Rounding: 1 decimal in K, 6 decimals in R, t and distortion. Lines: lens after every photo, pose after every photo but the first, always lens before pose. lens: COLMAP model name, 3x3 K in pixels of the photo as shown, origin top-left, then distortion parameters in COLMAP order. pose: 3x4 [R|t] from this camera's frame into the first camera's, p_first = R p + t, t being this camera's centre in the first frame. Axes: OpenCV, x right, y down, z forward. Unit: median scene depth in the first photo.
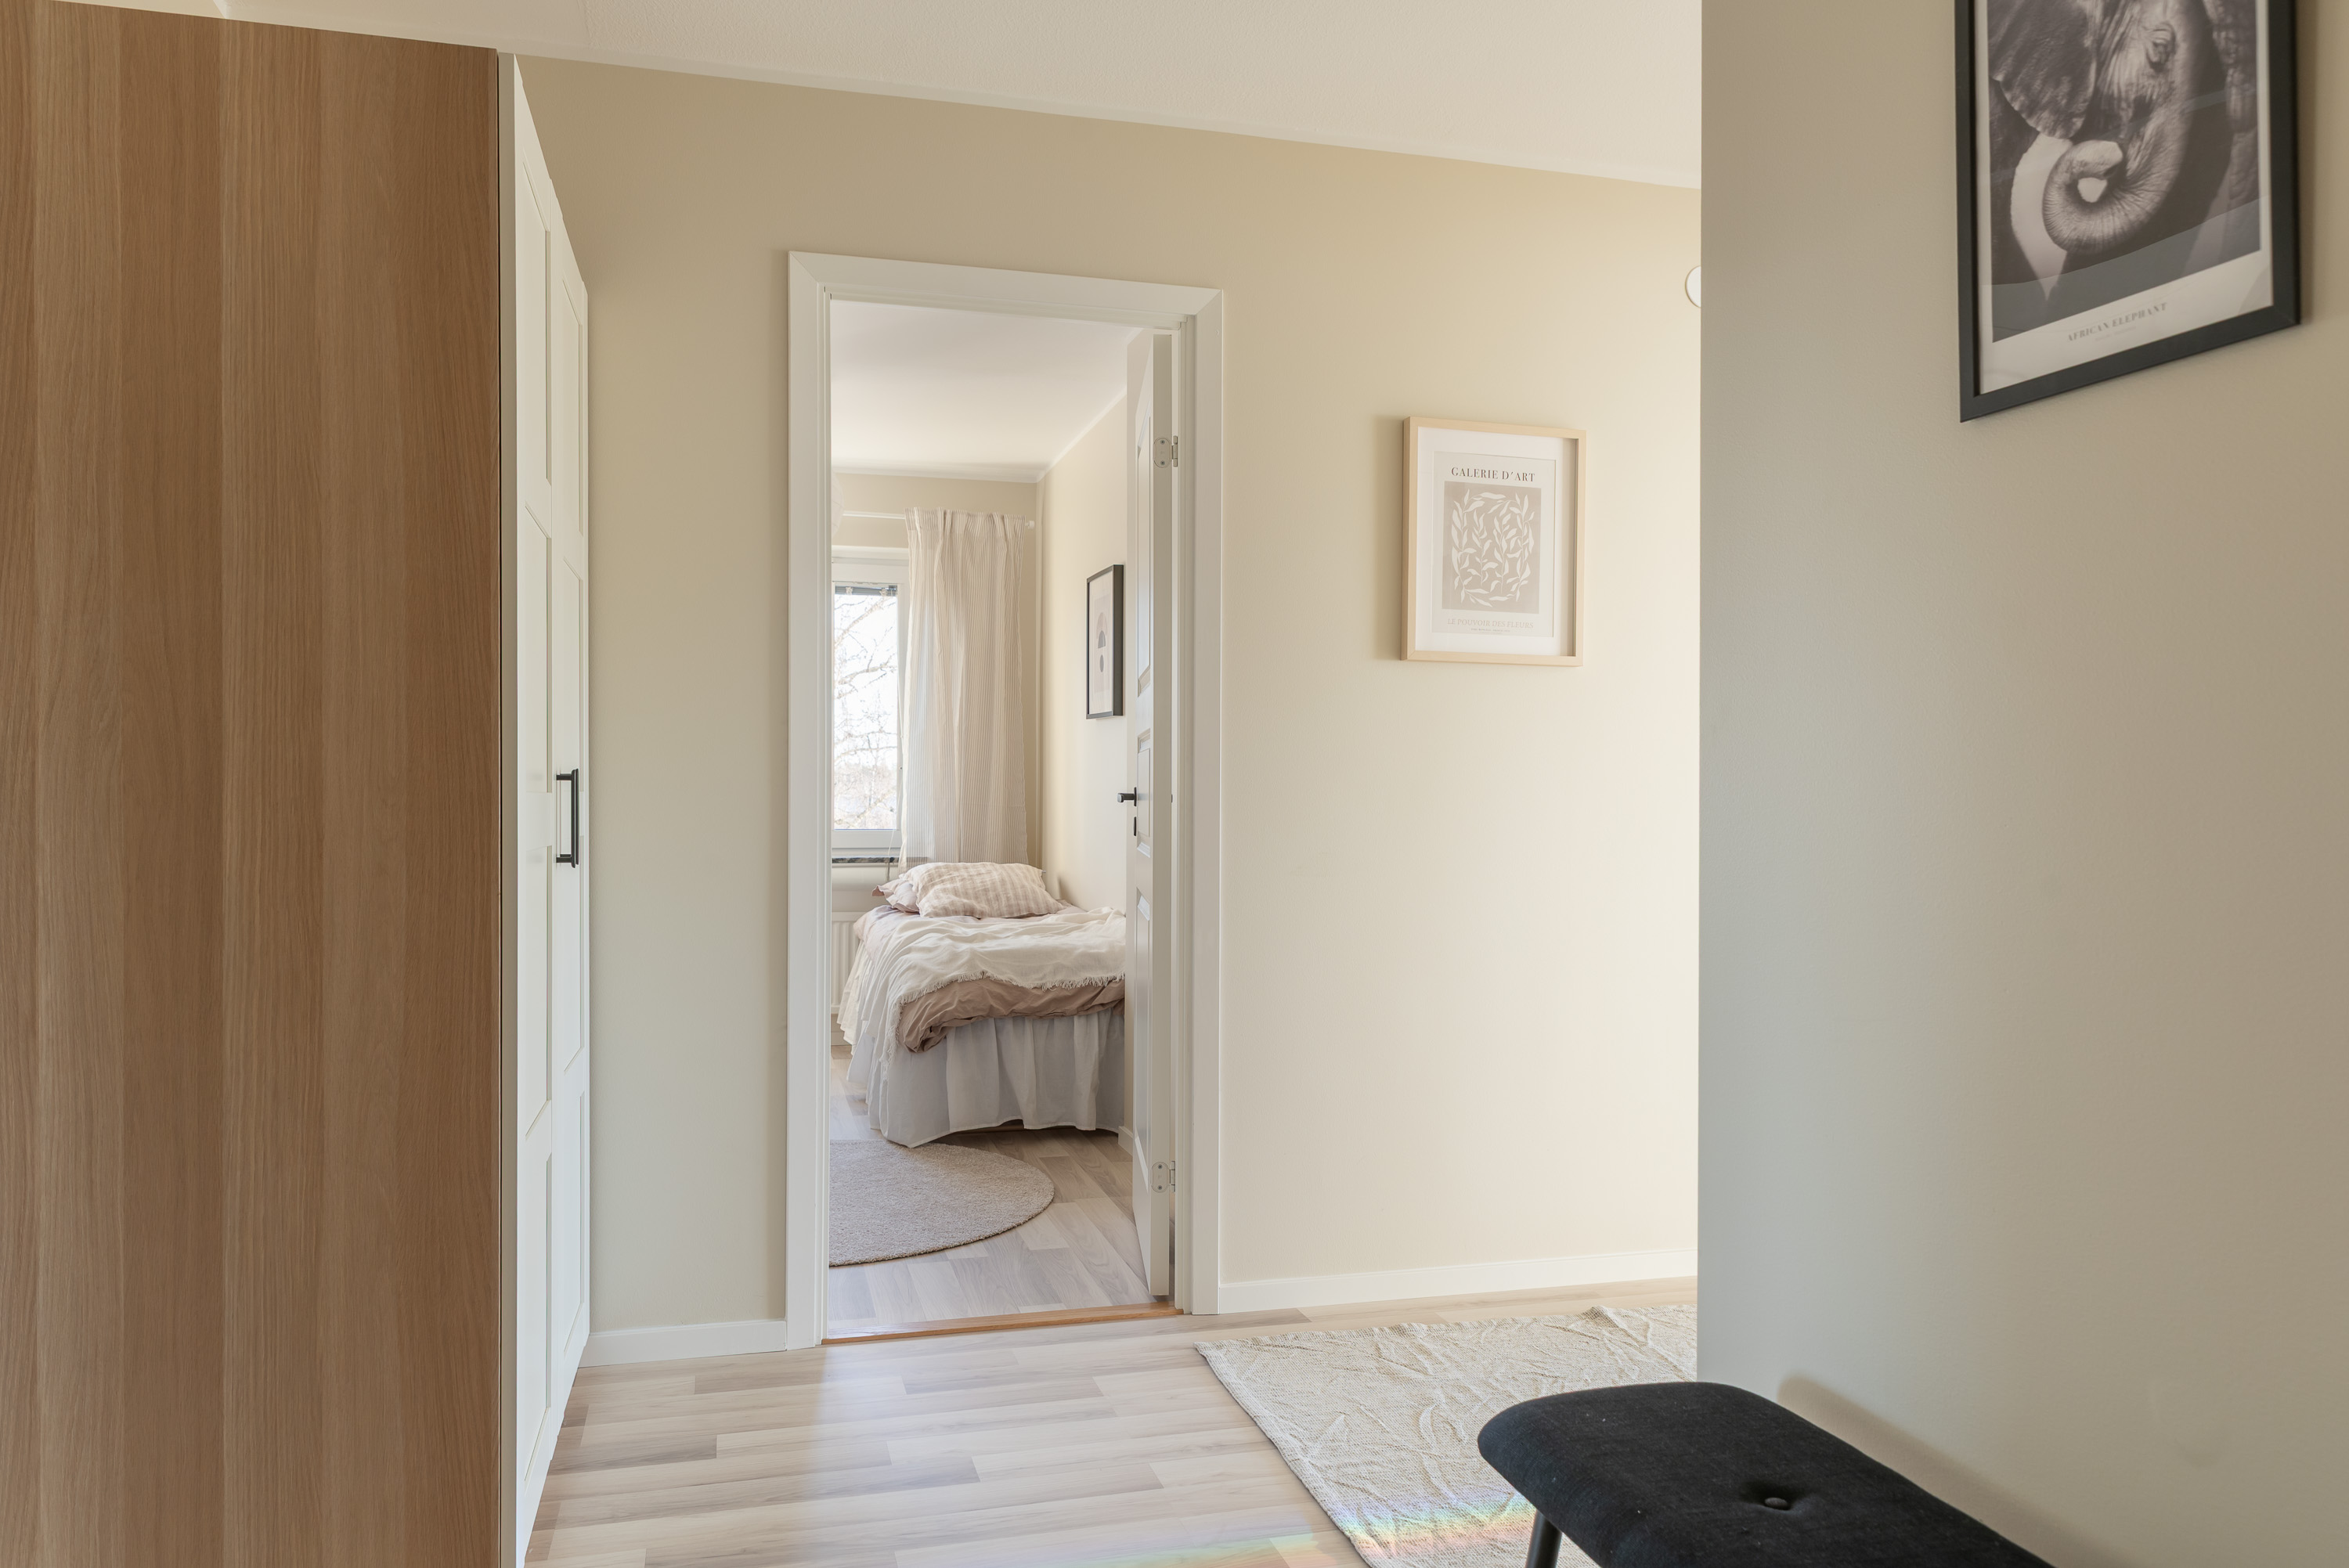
lens RADIAL K [[1643.3, 0, 1174.5], [0, 1643.3, 784.0], [0, 0, 1]] dist [0.003175, -0.004794]
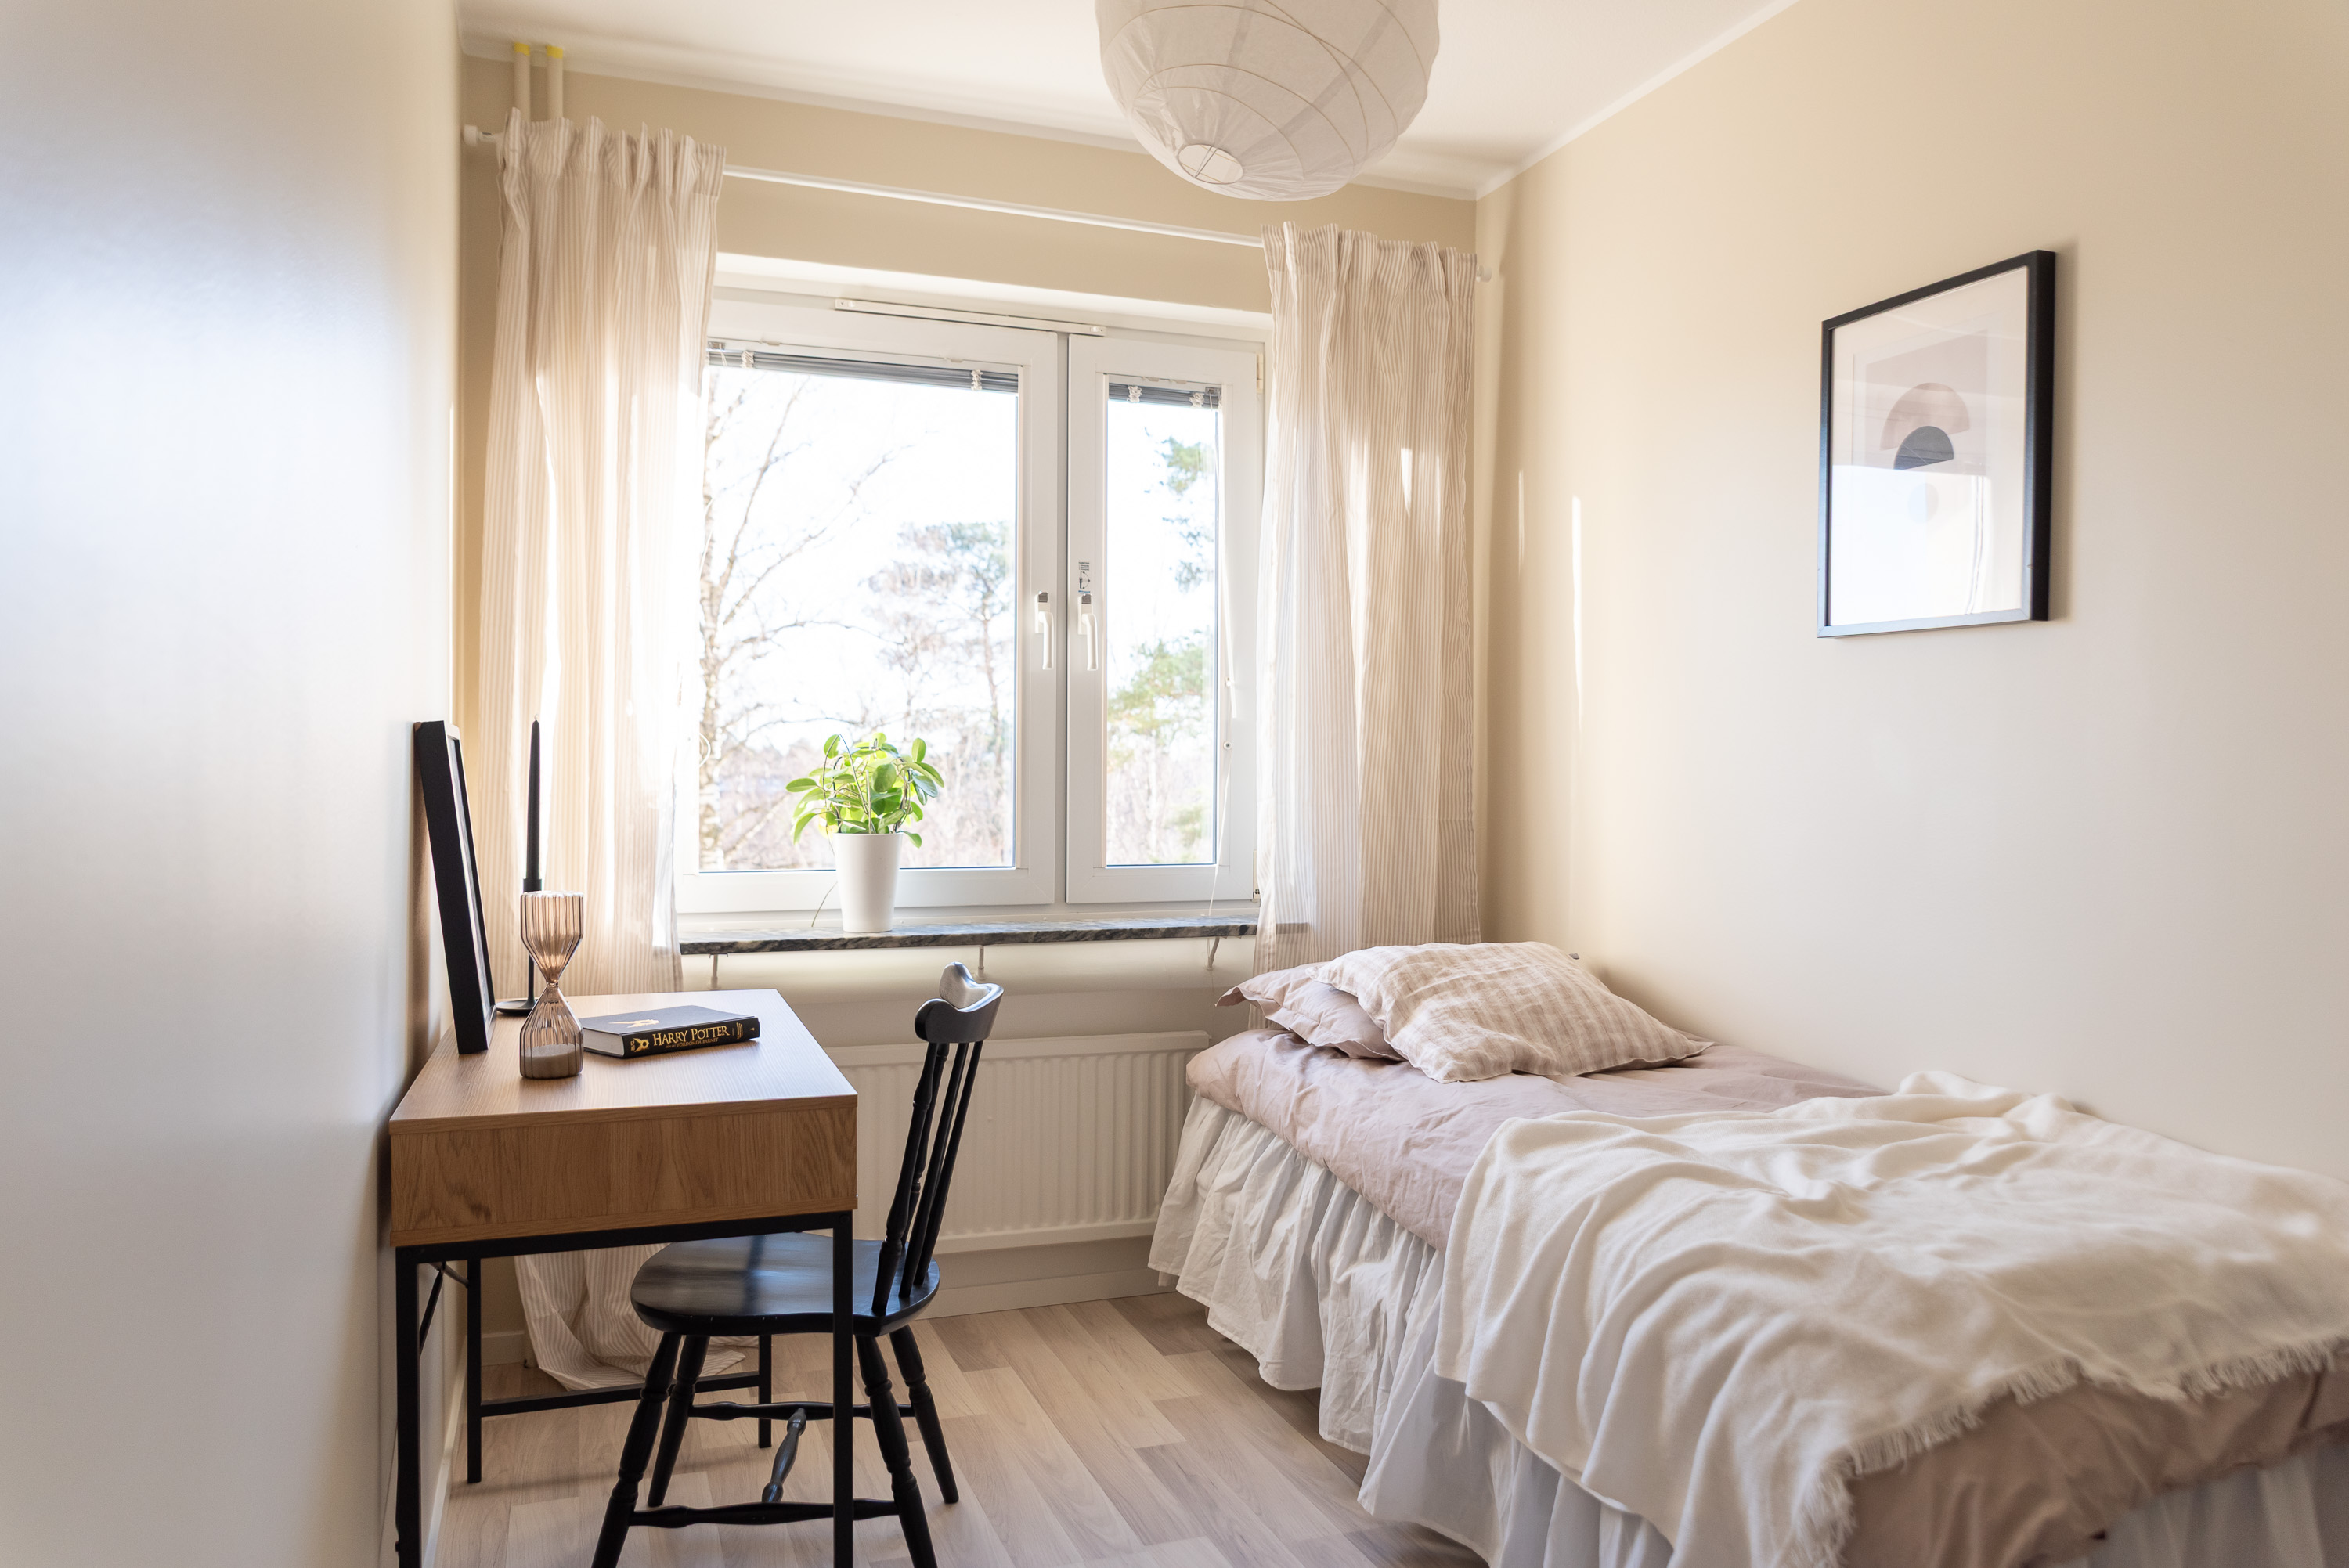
lens RADIAL K [[1643.3, 0, 1174.5], [0, 1643.3, 784.0], [0, 0, 1]] dist [0.003175, -0.004794]
pose [[0.995361, 0.006589, 0.095983, -0.260739], [-0.007603, 0.999919, 0.010204, -0.003011], [-0.095908, -0.010887, 0.995331, 0.551257]]
